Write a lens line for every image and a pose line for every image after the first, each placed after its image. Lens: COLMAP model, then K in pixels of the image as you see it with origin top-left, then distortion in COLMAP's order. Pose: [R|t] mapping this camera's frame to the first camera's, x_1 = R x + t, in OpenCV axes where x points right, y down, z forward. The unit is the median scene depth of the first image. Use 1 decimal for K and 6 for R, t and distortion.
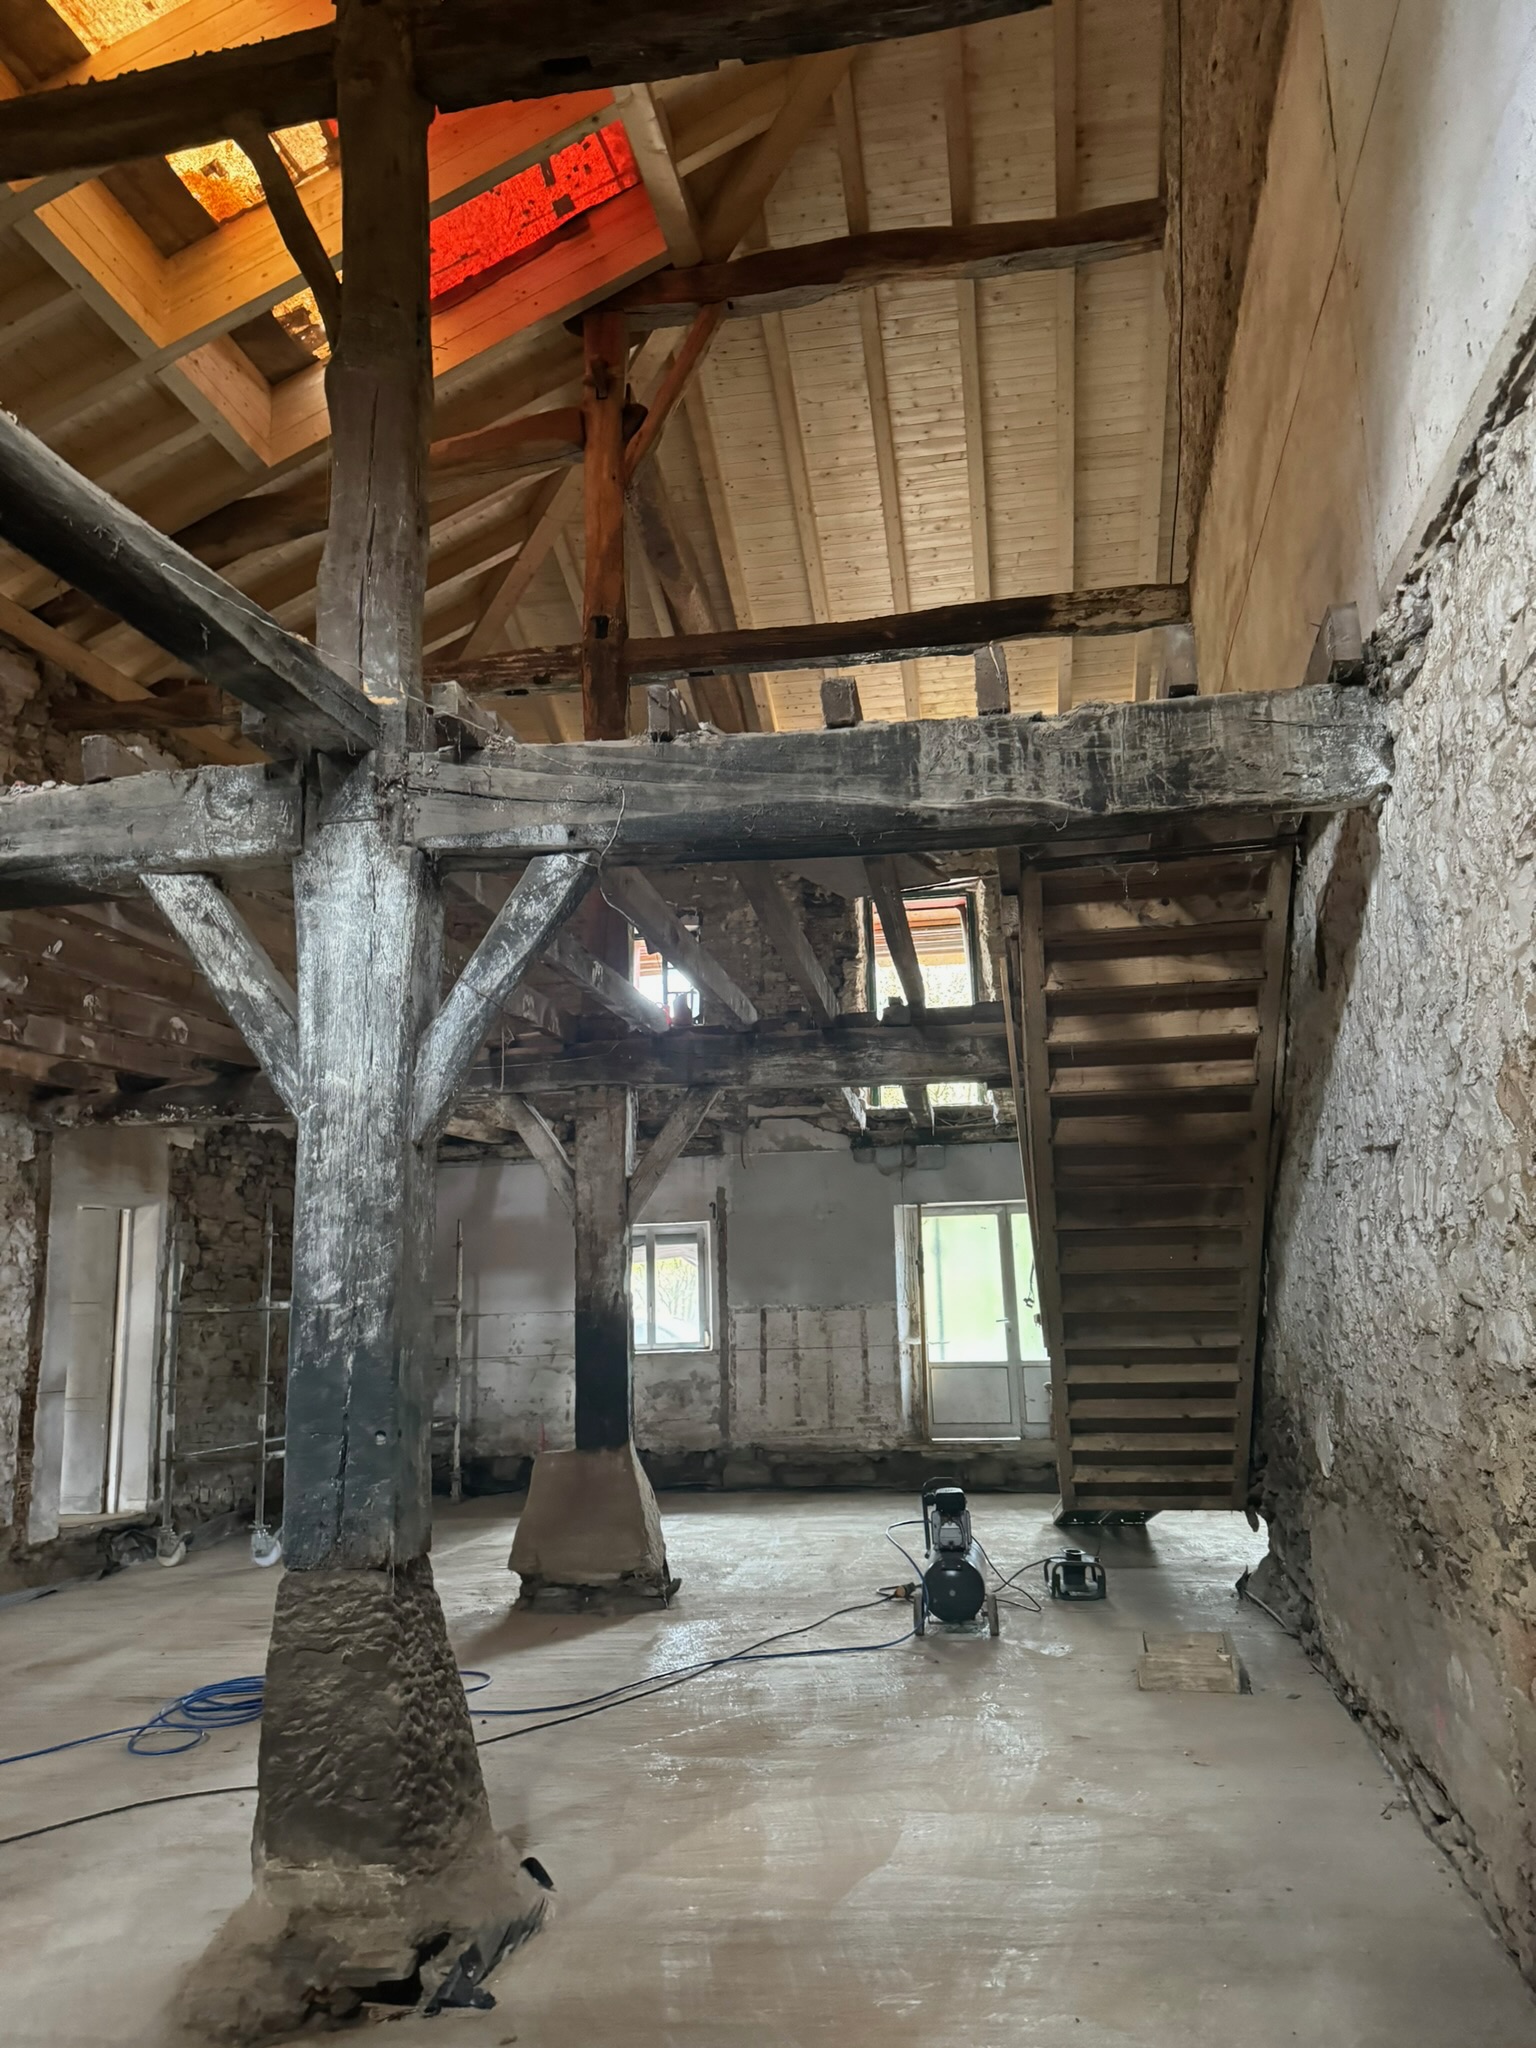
lens RADIAL K [[1429.8, 0, 762.3], [0, 1429.8, 1013.1], [0, 0, 1]] dist [0.050231, -0.079704]
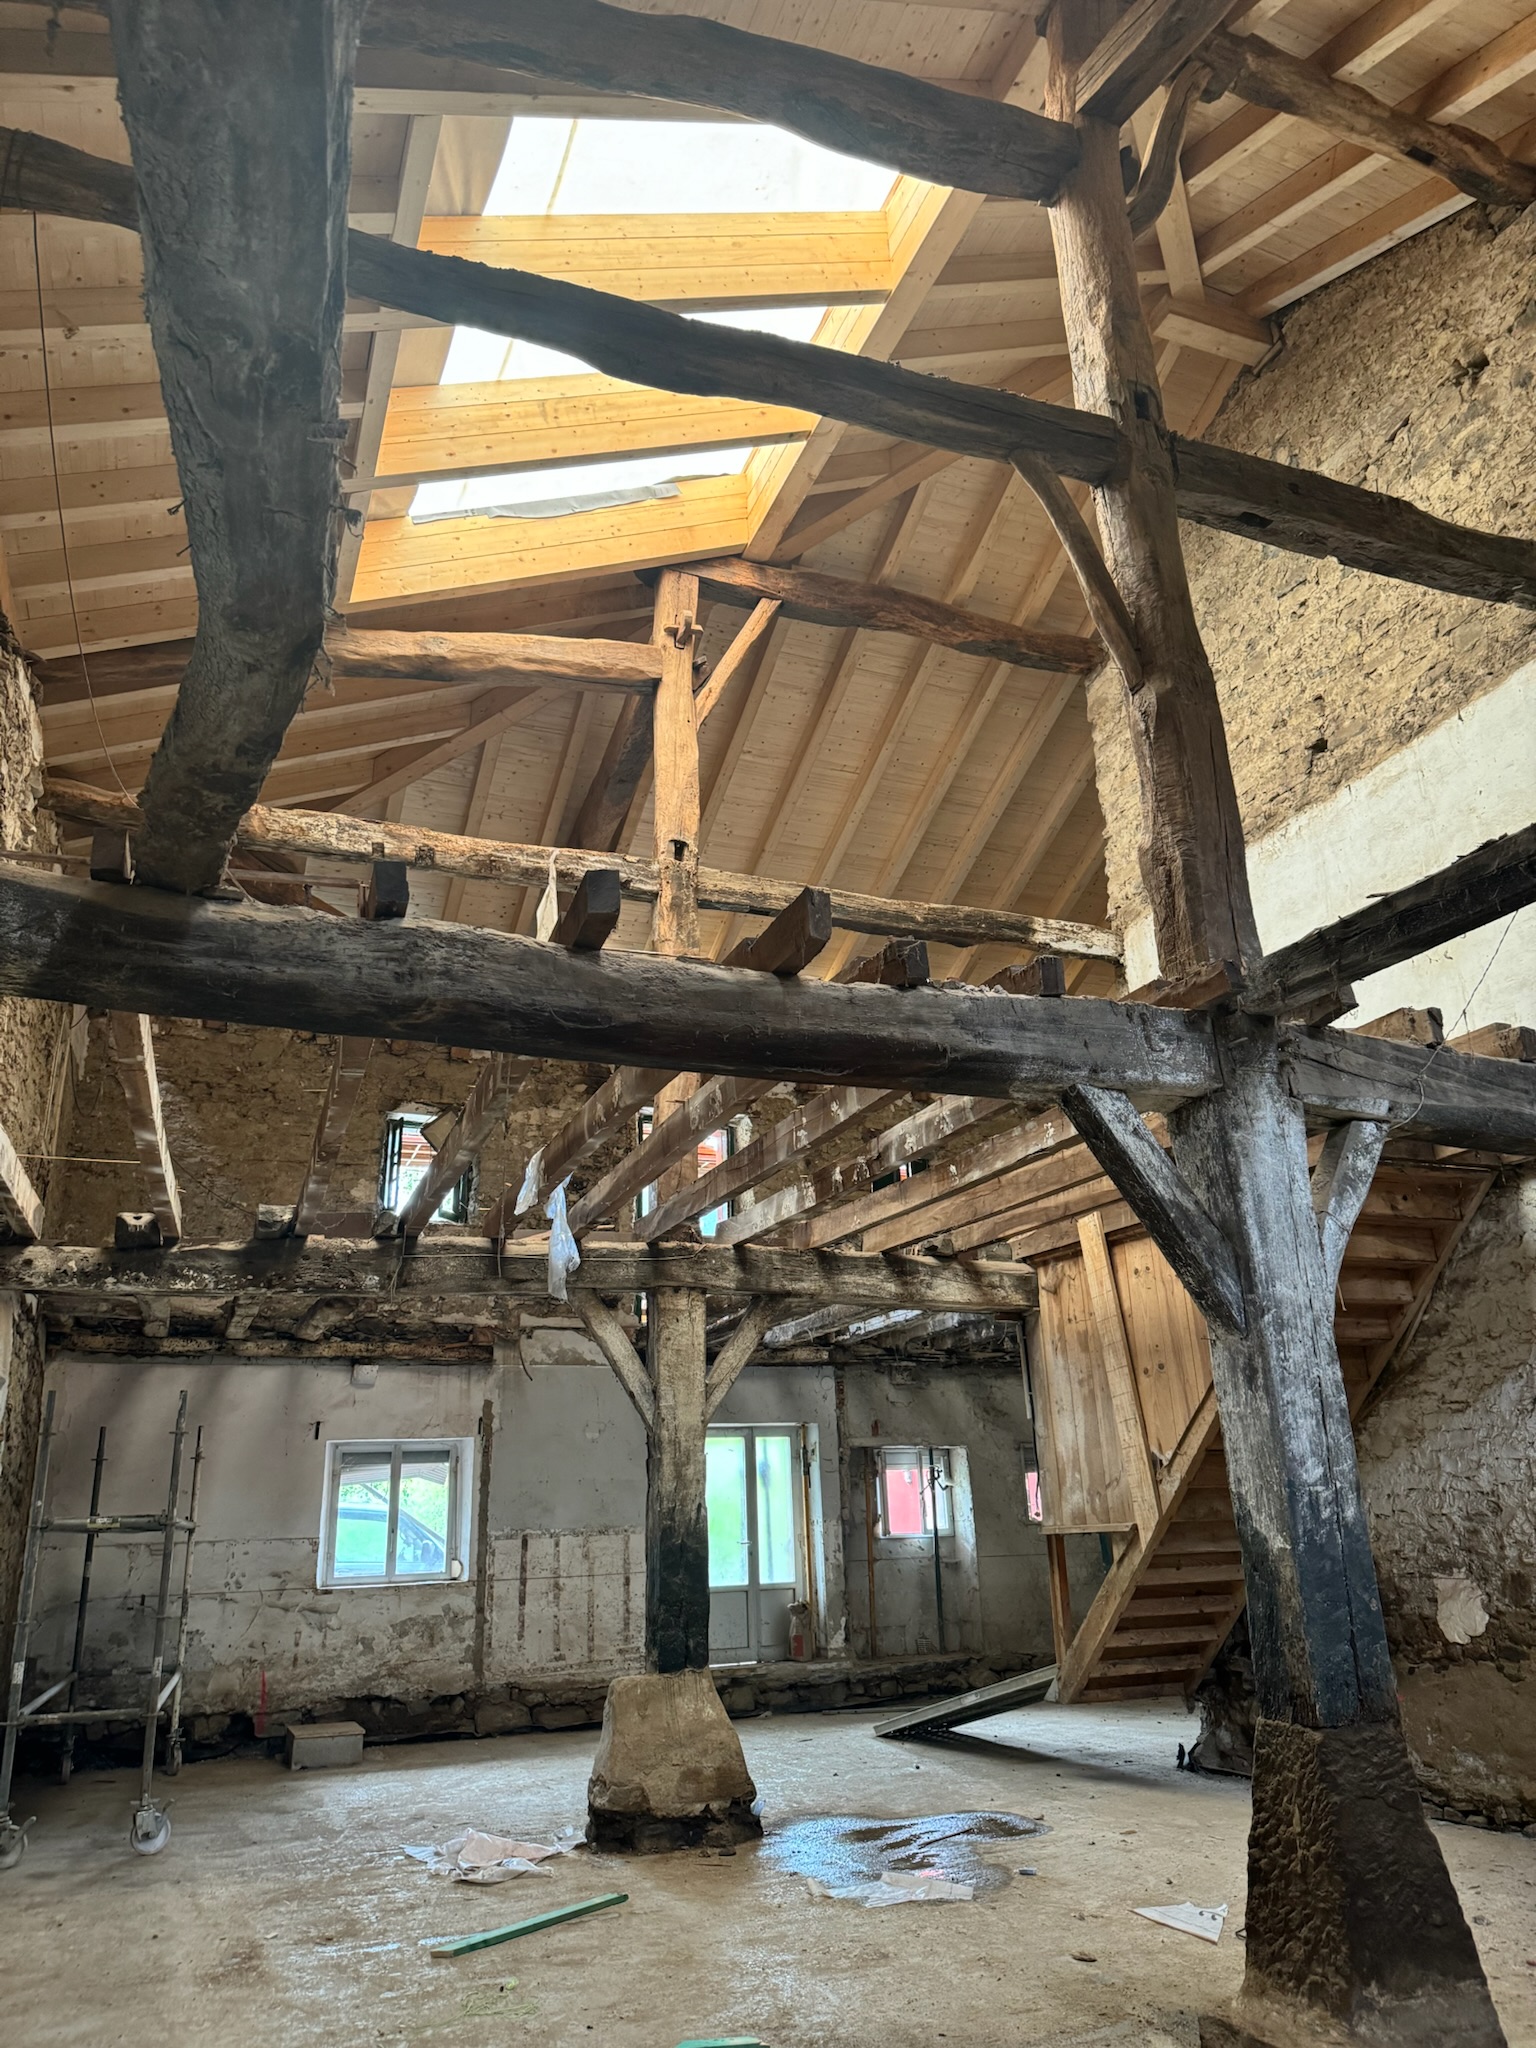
lens RADIAL K [[1429.8, 0, 808.5], [0, 1429.8, 1005.5], [0, 0, 1]] dist [0.050231, -0.079704]
pose [[0.853336, 0.179913, 0.489336, -1.163961], [-0.099082, 0.977430, -0.186583, 0.071963], [-0.511860, 0.110734, 0.851902, 0.155687]]
